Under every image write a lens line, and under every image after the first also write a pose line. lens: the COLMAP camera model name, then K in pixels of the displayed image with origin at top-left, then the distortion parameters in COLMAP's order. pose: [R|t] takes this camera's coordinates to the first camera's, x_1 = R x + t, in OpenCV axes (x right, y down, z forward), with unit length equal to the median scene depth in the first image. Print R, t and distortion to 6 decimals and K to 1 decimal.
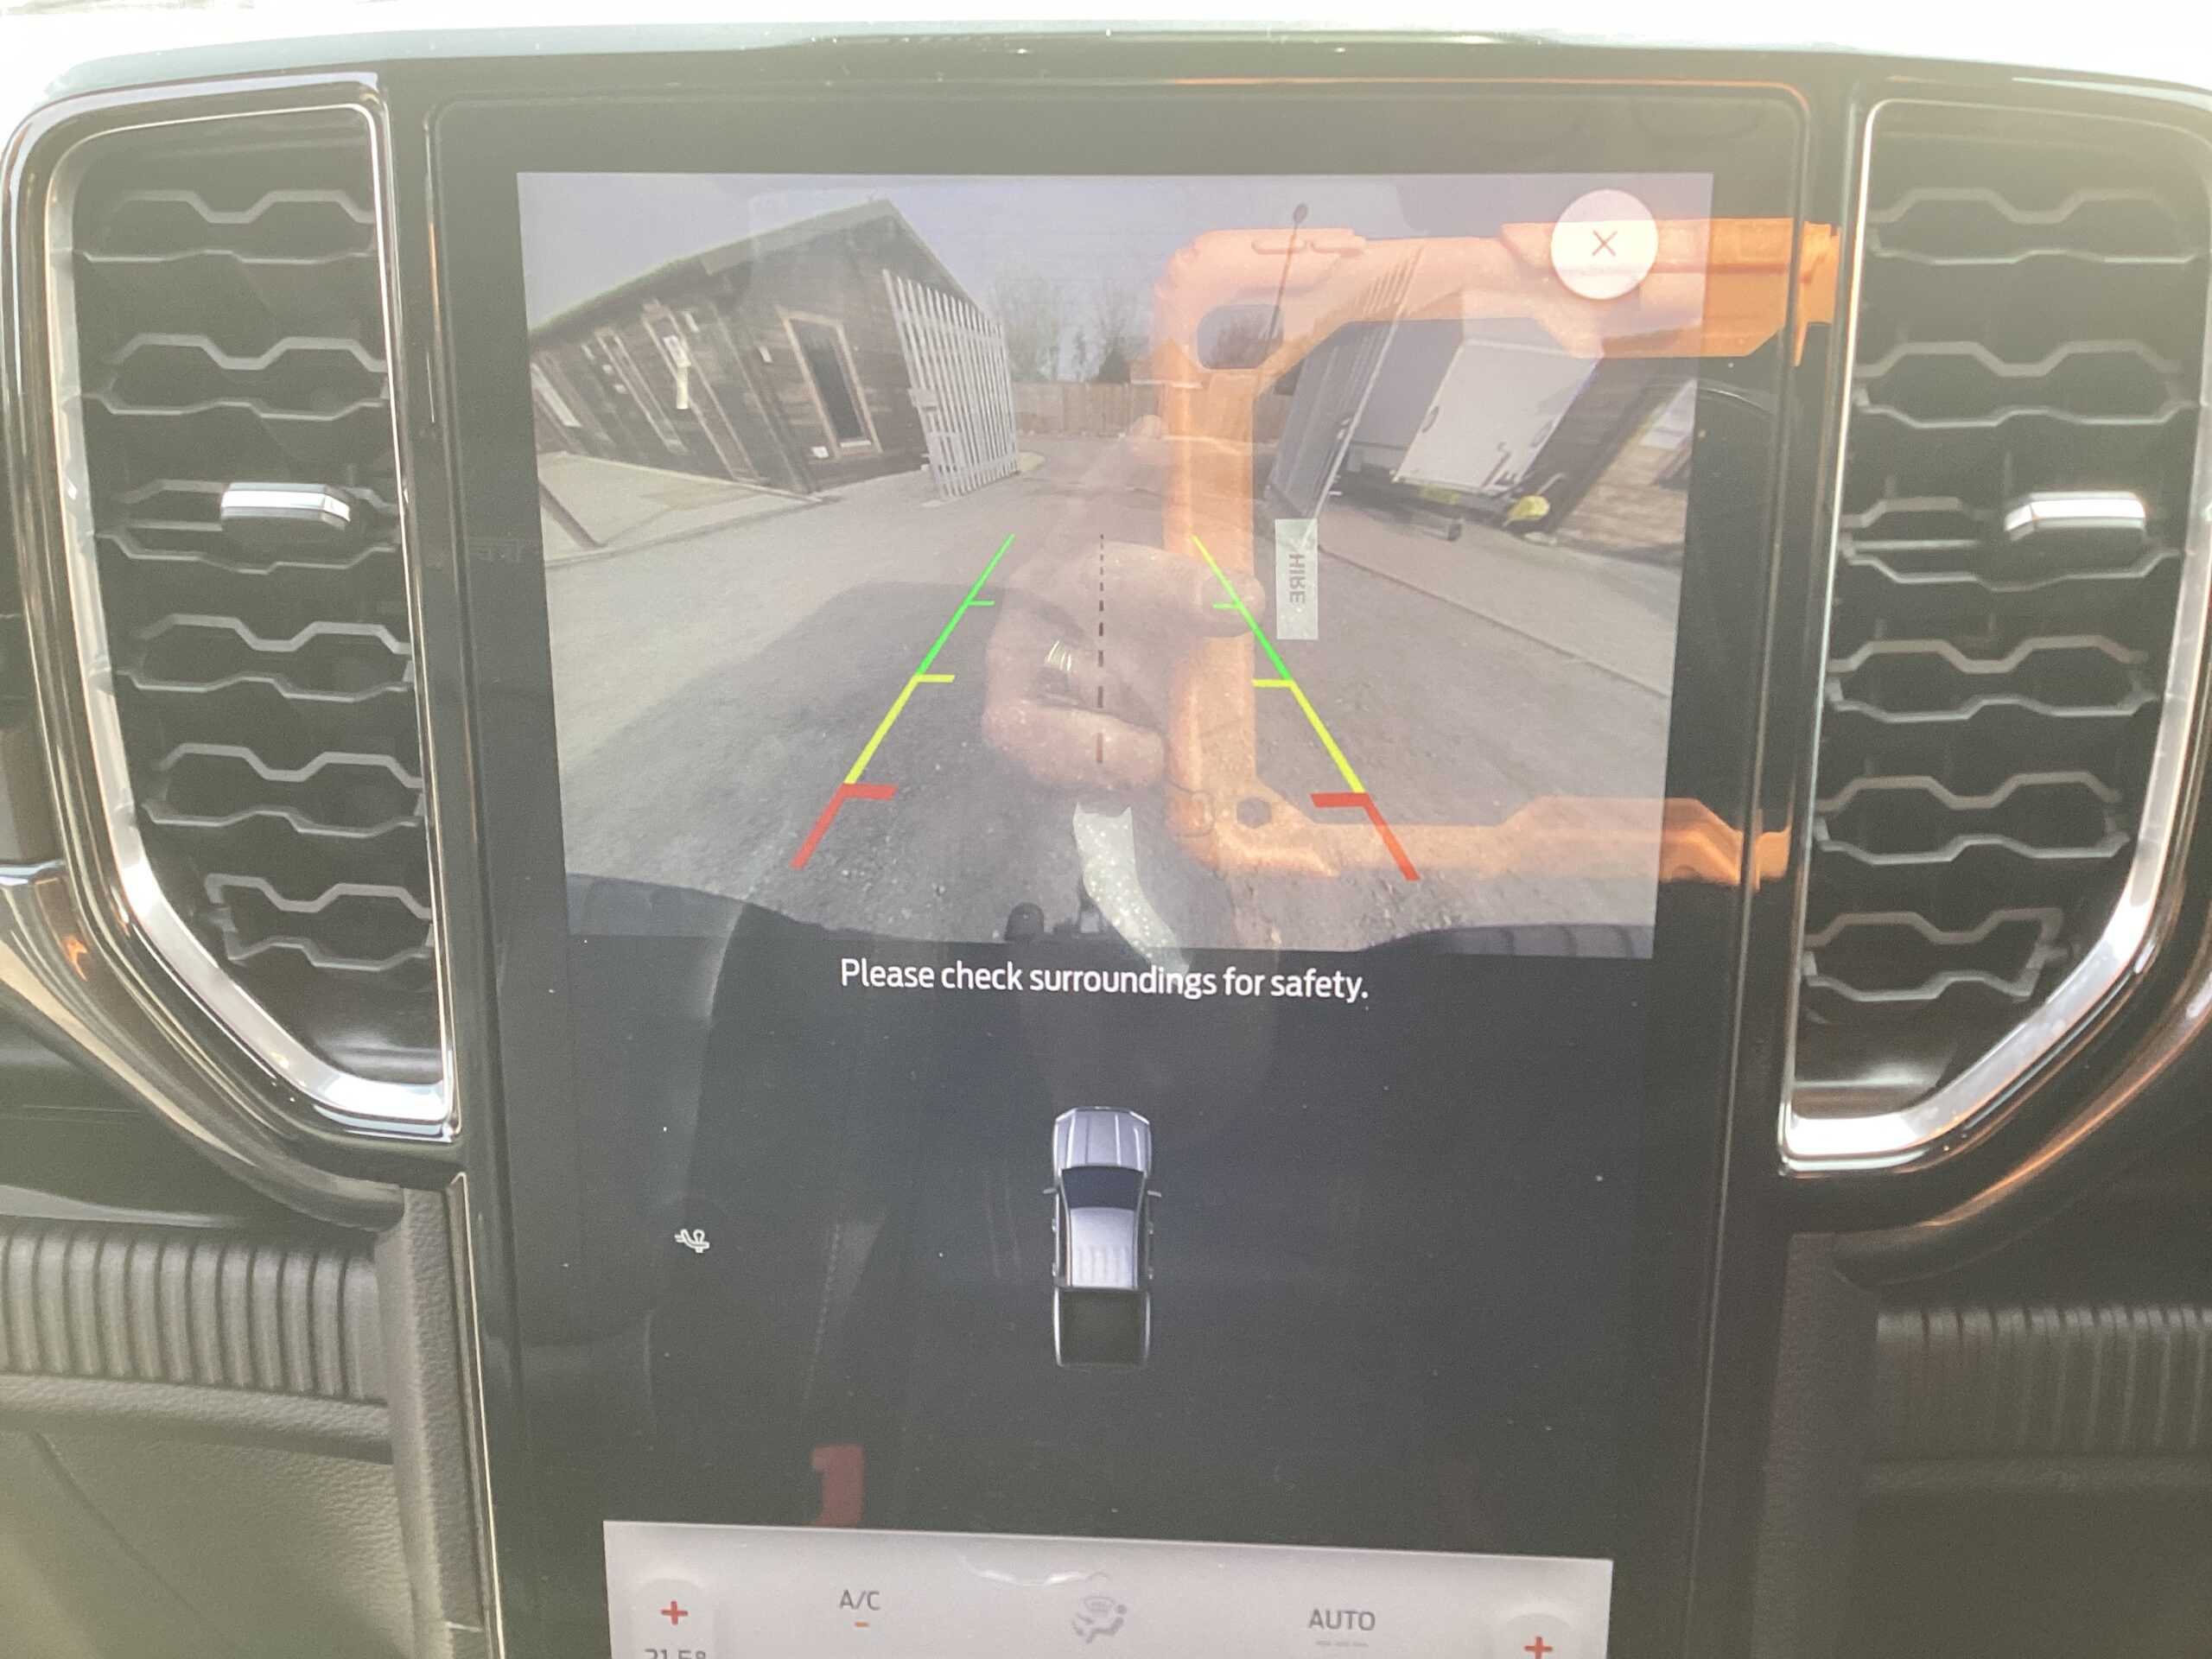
lens RADIAL K [[1986.6, 0, 1071.5], [0, 1986.6, 794.3], [0, 0, 1]] dist [0.085925, -0.140976]
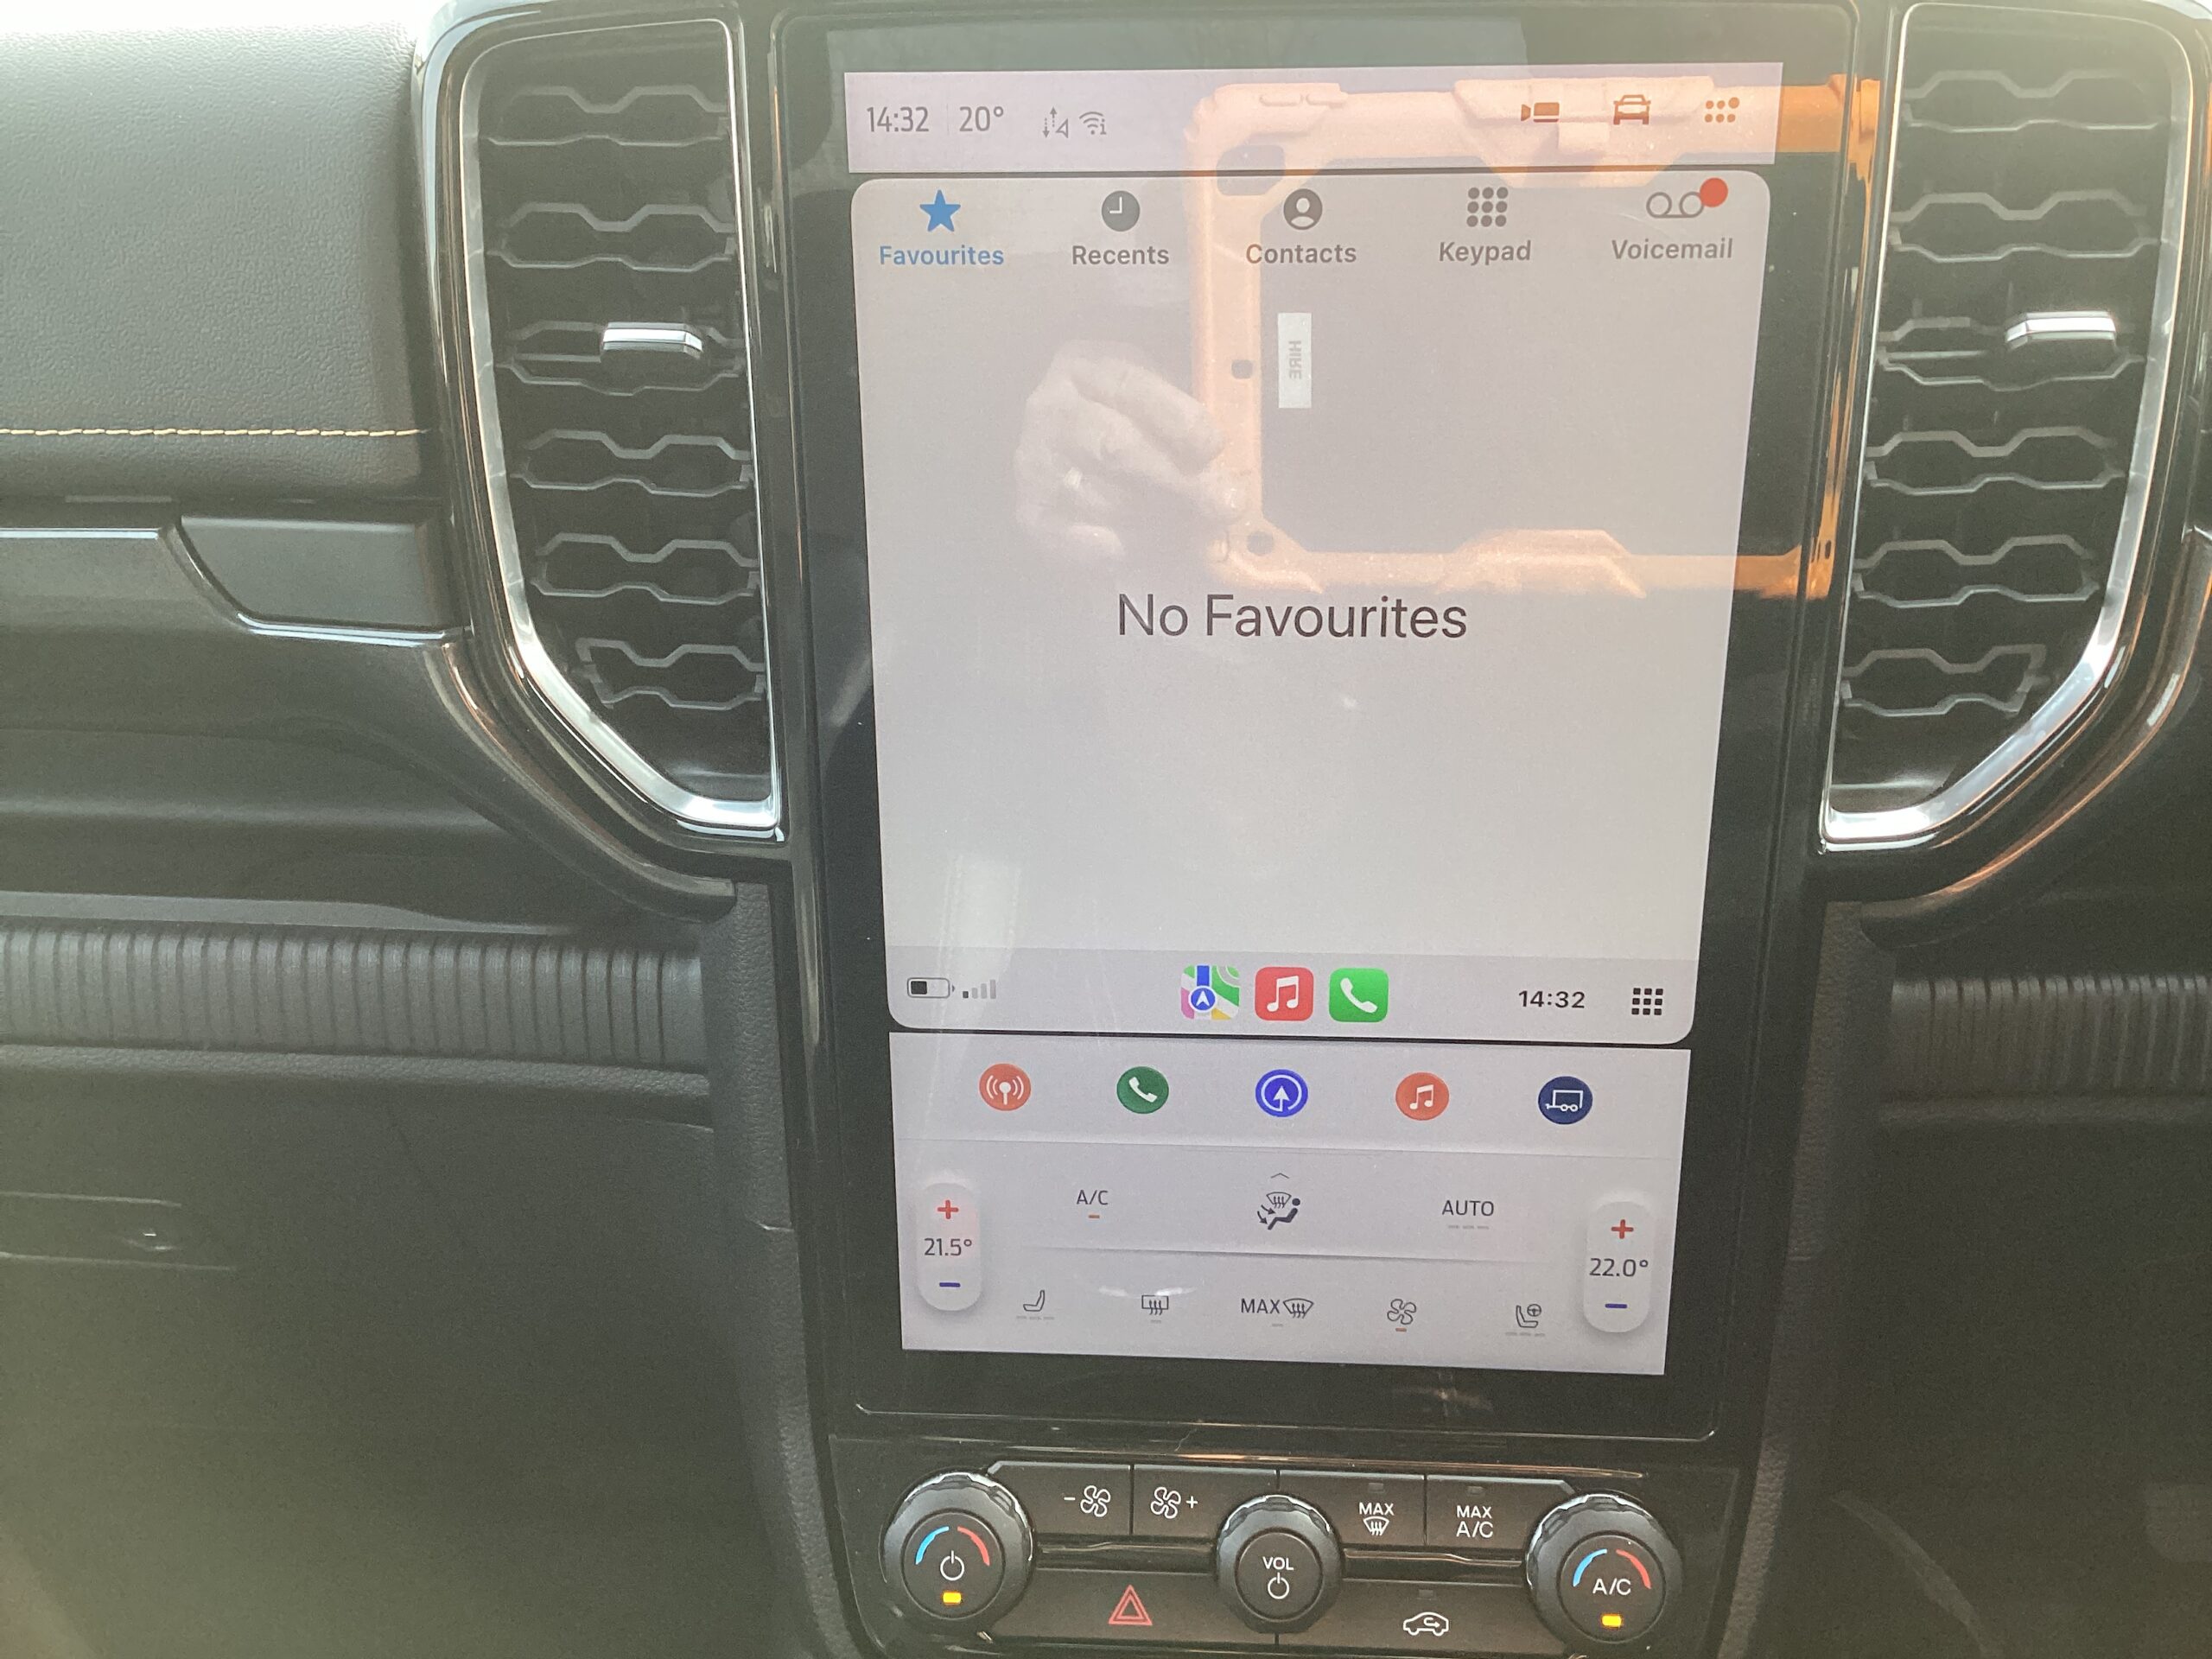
lens RADIAL K [[1986.6, 0, 1078.6], [0, 1986.6, 794.7], [0, 0, 1]] dist [0.085925, -0.140976]
pose [[0.999893, -0.007944, -0.012305, -0.103245], [0.008805, 0.997393, 0.071623, 0.053985], [0.011704, -0.071724, 0.997356, -0.279114]]
